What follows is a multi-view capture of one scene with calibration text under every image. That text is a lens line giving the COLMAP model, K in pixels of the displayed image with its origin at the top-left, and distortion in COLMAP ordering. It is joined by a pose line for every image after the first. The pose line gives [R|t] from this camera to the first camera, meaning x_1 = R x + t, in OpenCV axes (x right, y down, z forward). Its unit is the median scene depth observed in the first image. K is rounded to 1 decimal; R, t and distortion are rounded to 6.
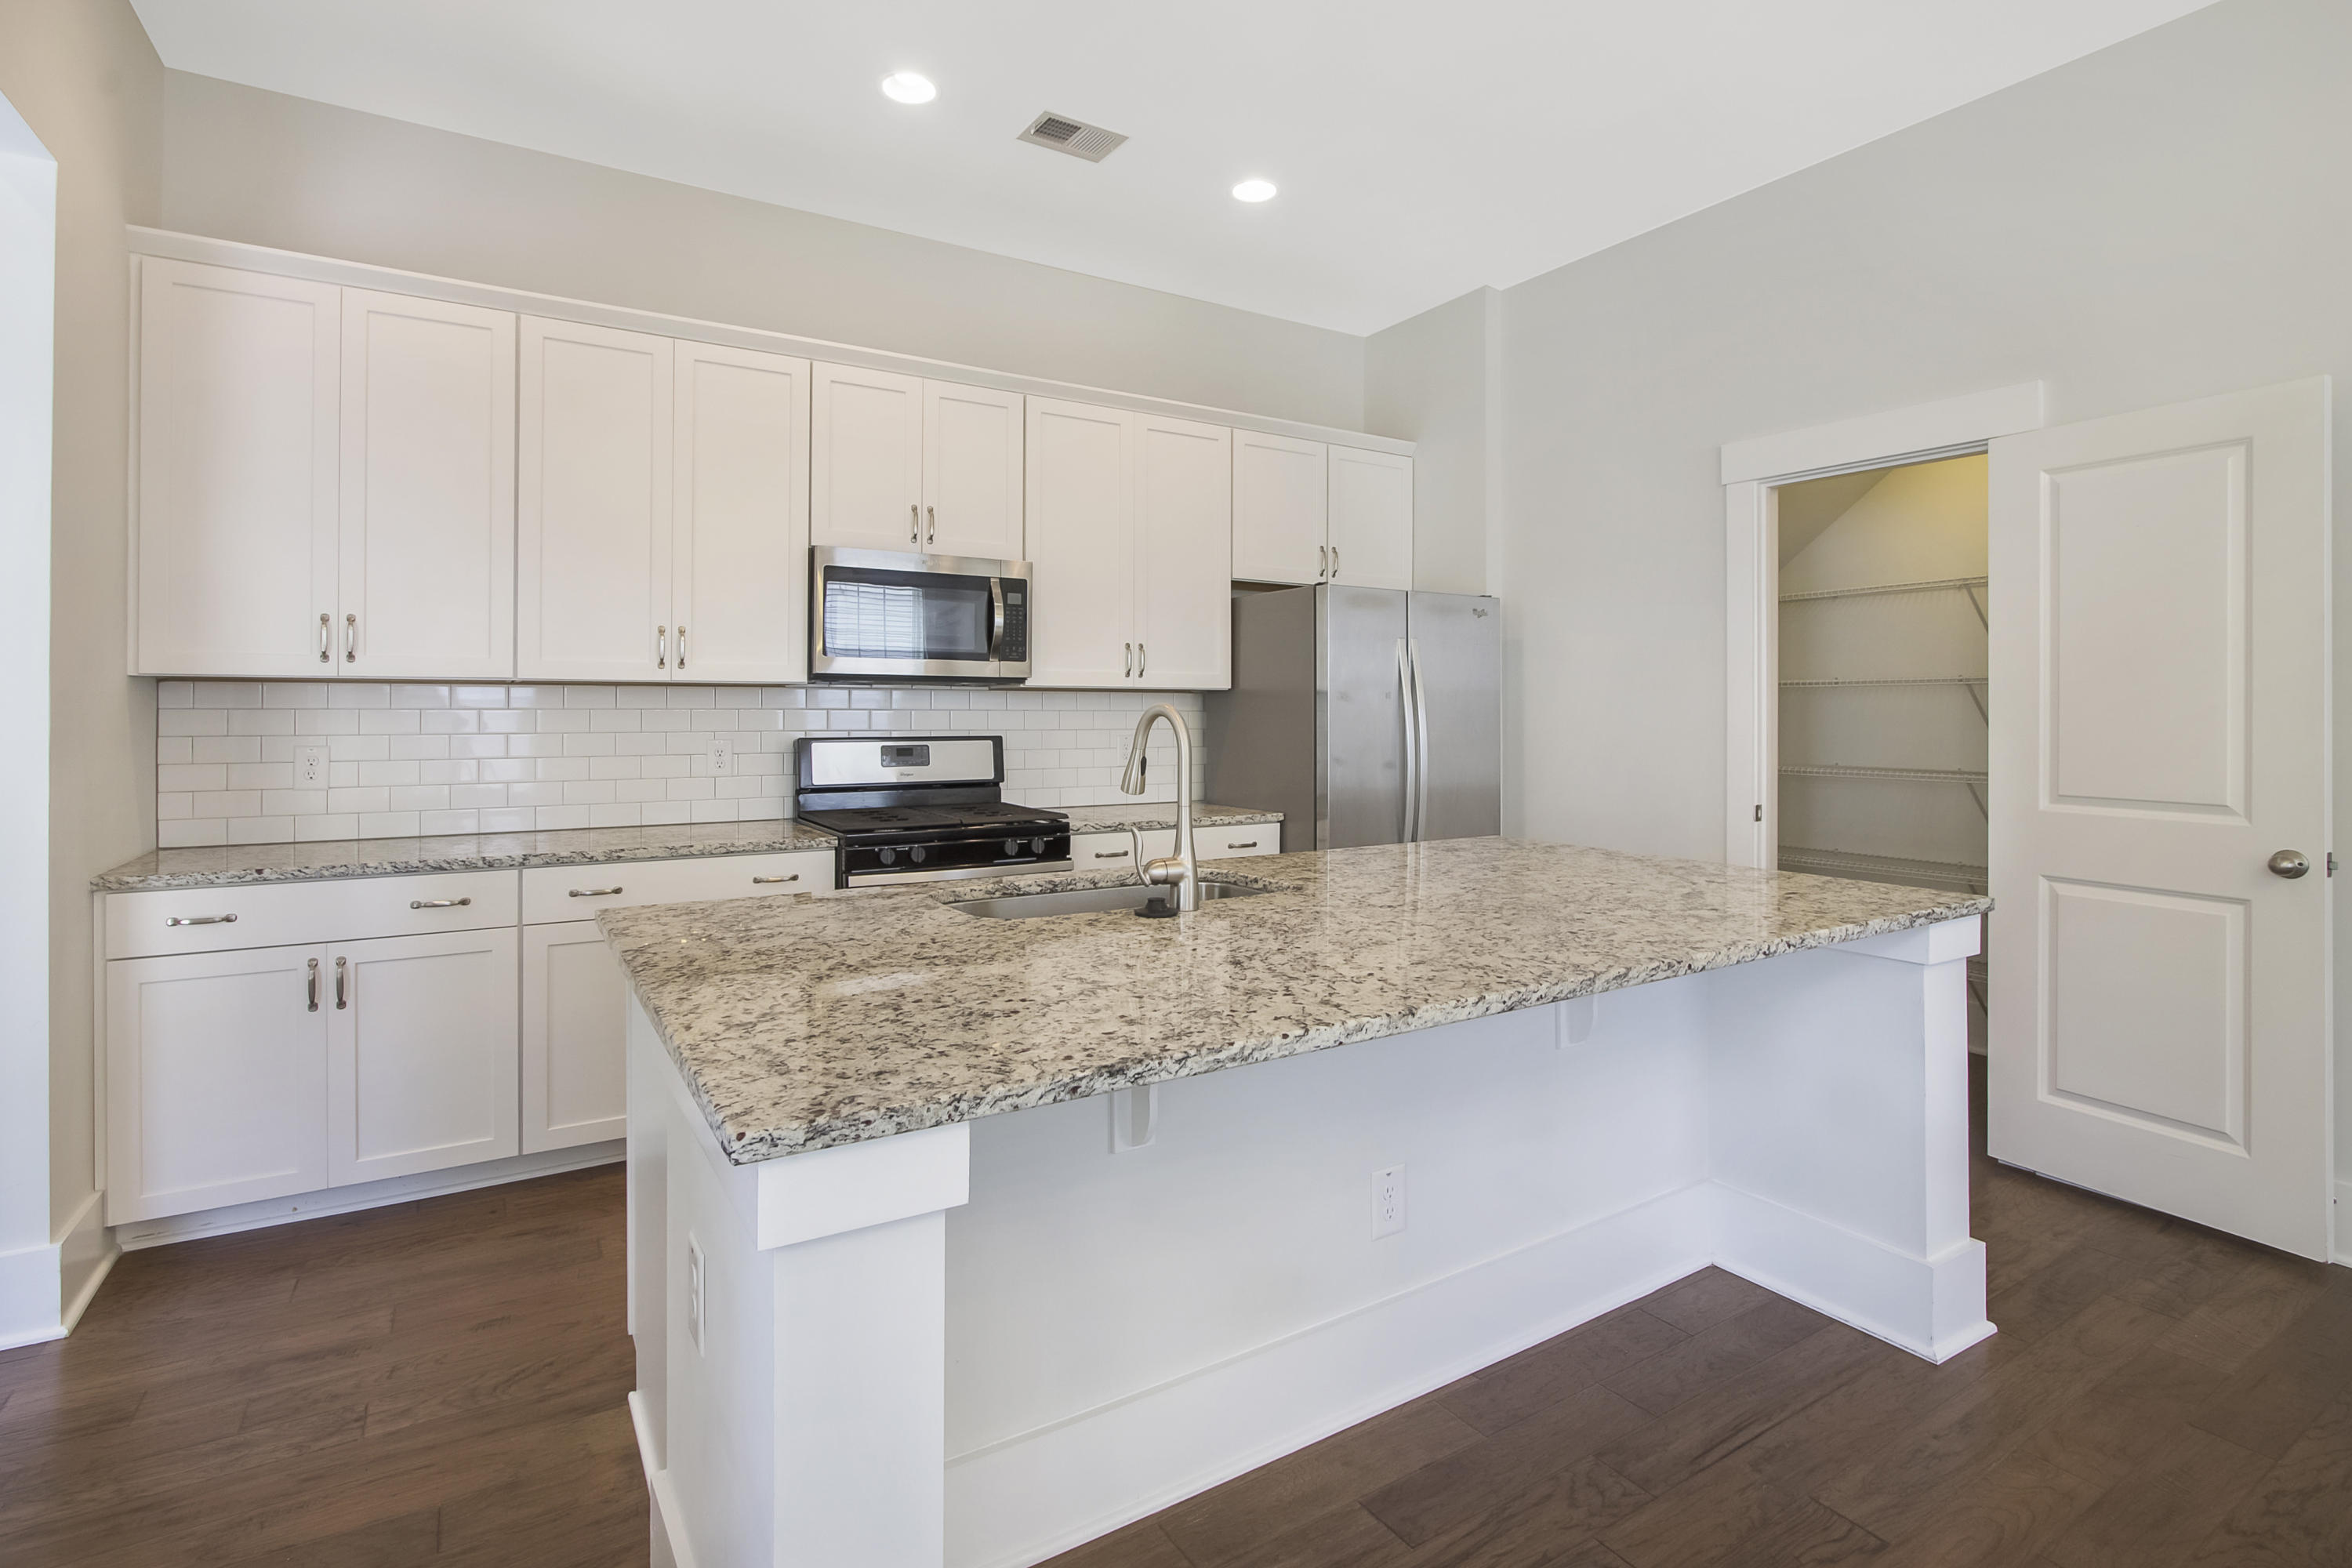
lens RADIAL K [[1114.5, 0, 1173.5], [0, 1114.5, 714.1], [0, 0, 1]] dist [-0.019596, 0.004579]
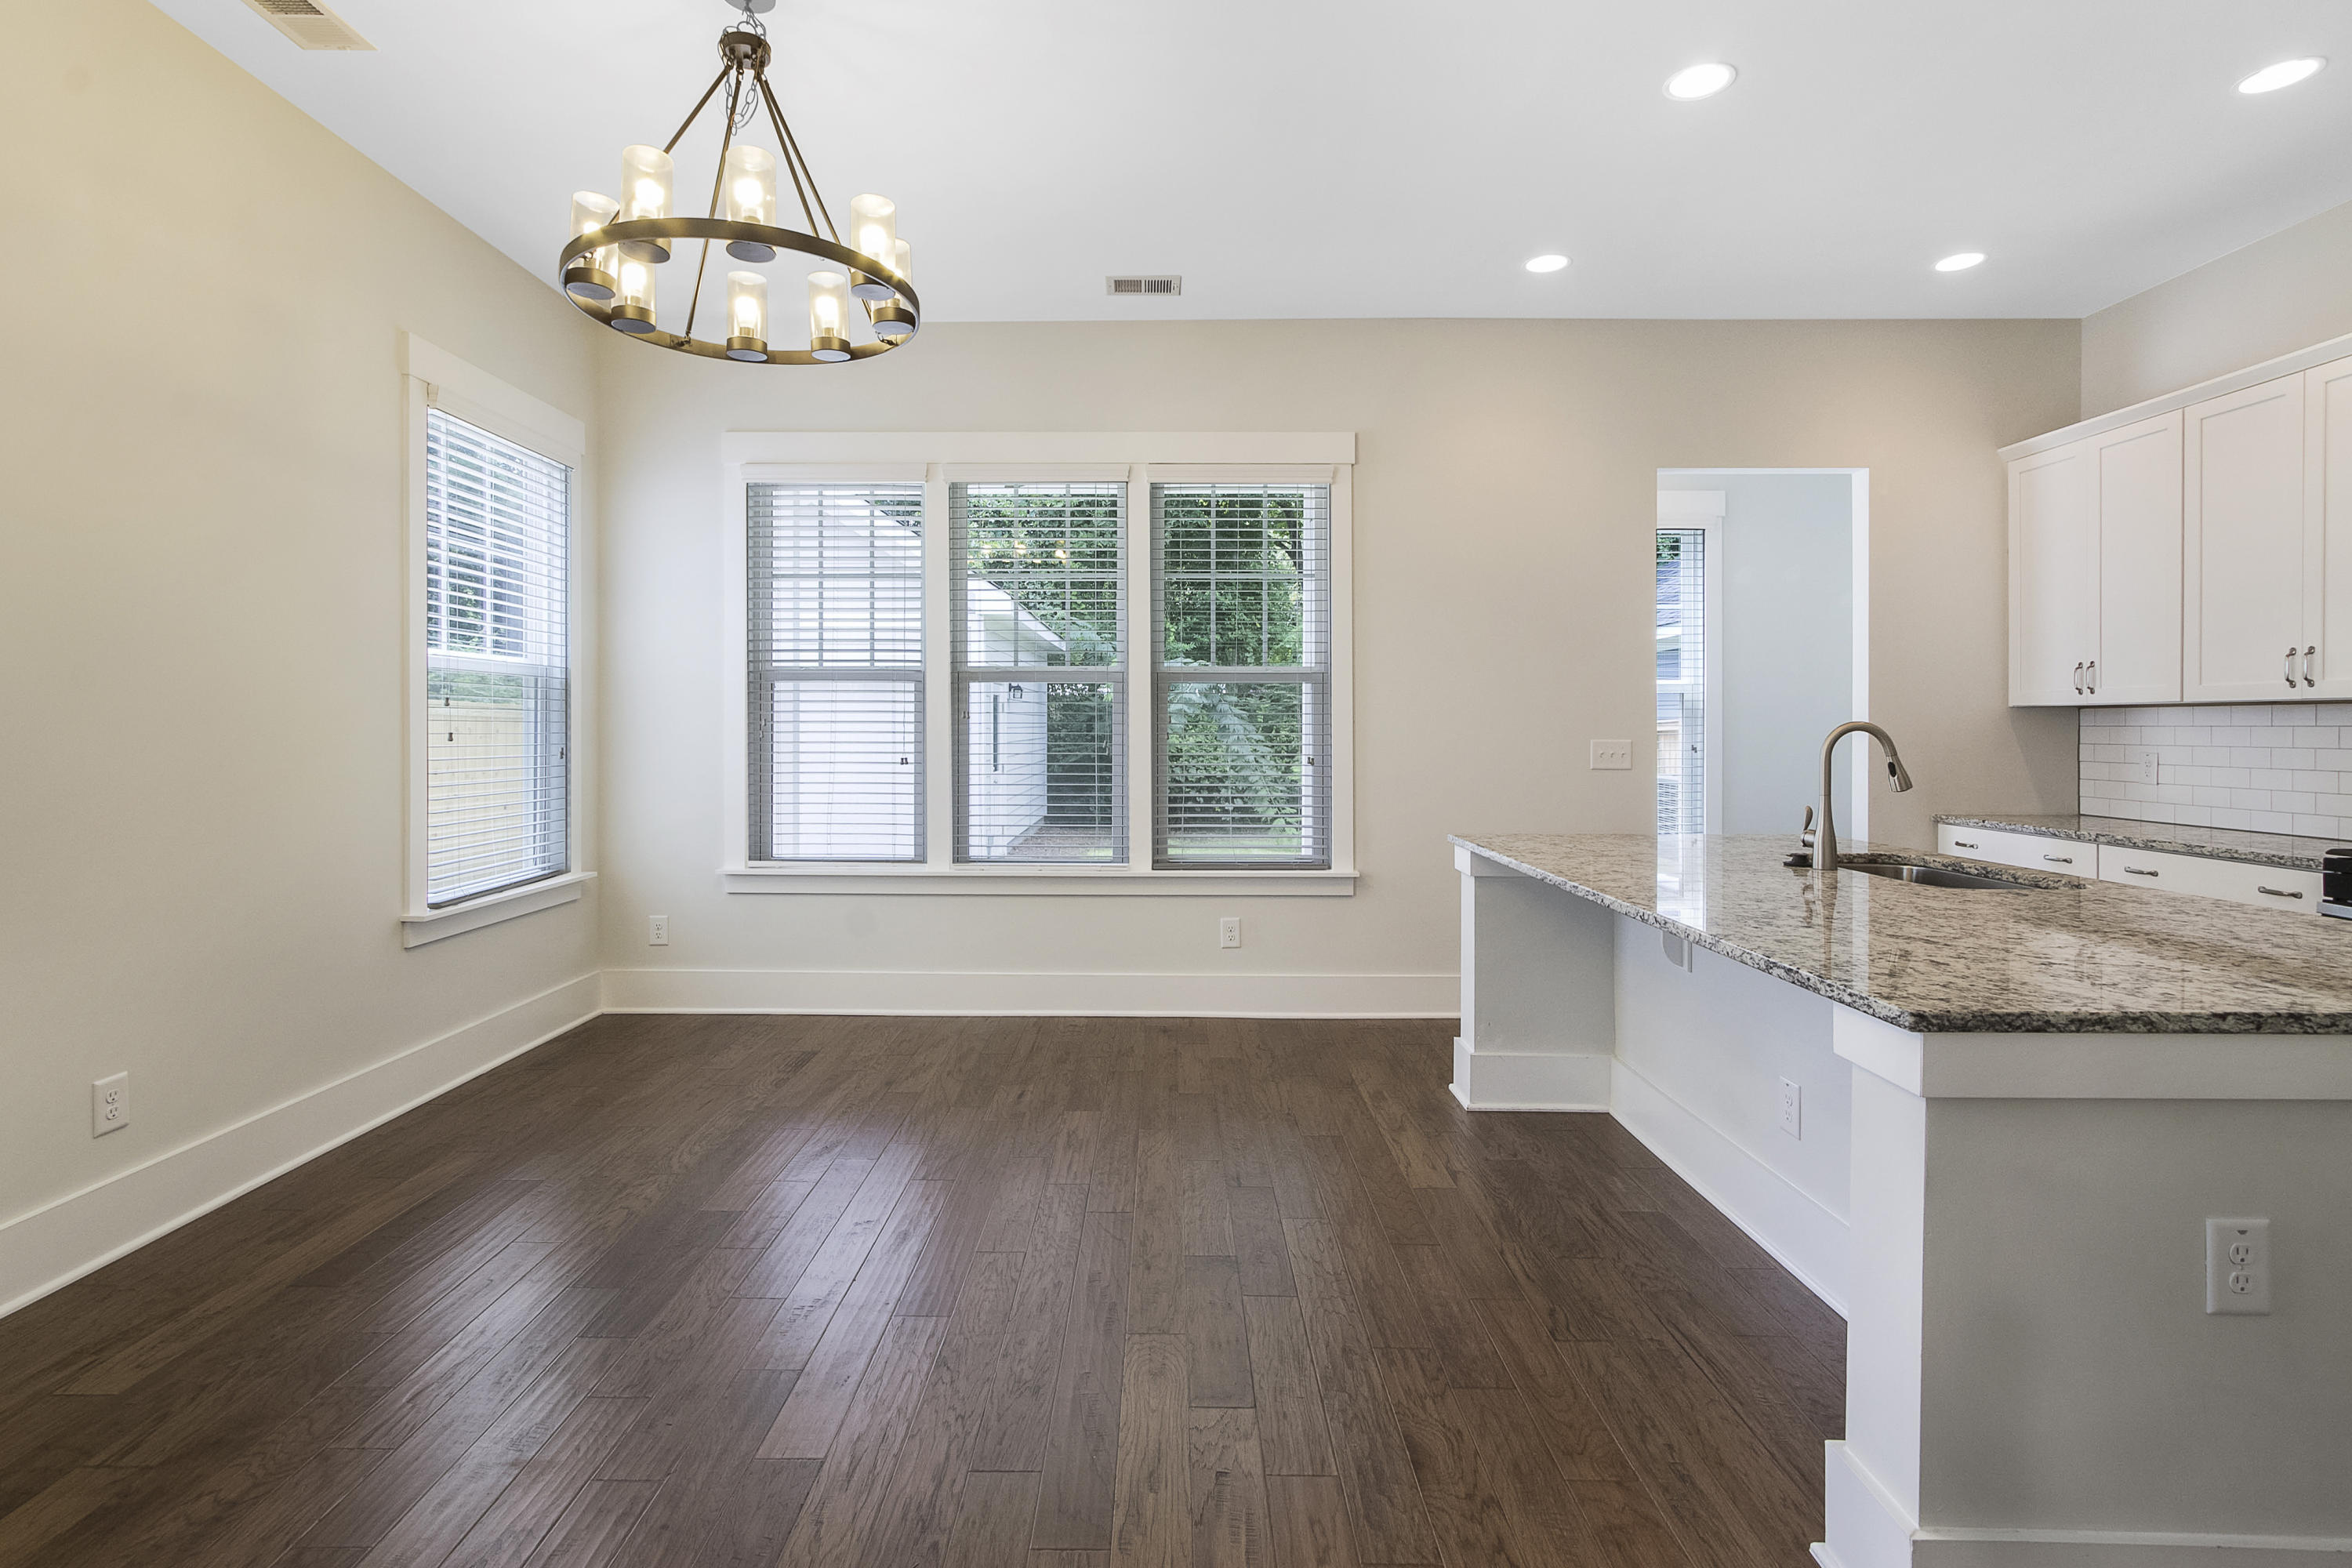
lens RADIAL K [[1136.8, 0, 1180.5], [0, 1136.8, 621.7], [0, 0, 1]] dist [-0.001627, 0.000031]
pose [[-0.511637, -0.078902, -0.855571, 1.127418], [-0.004893, 0.996026, -0.088929, -0.002763], [0.859188, -0.041313, -0.509989, 0.706065]]
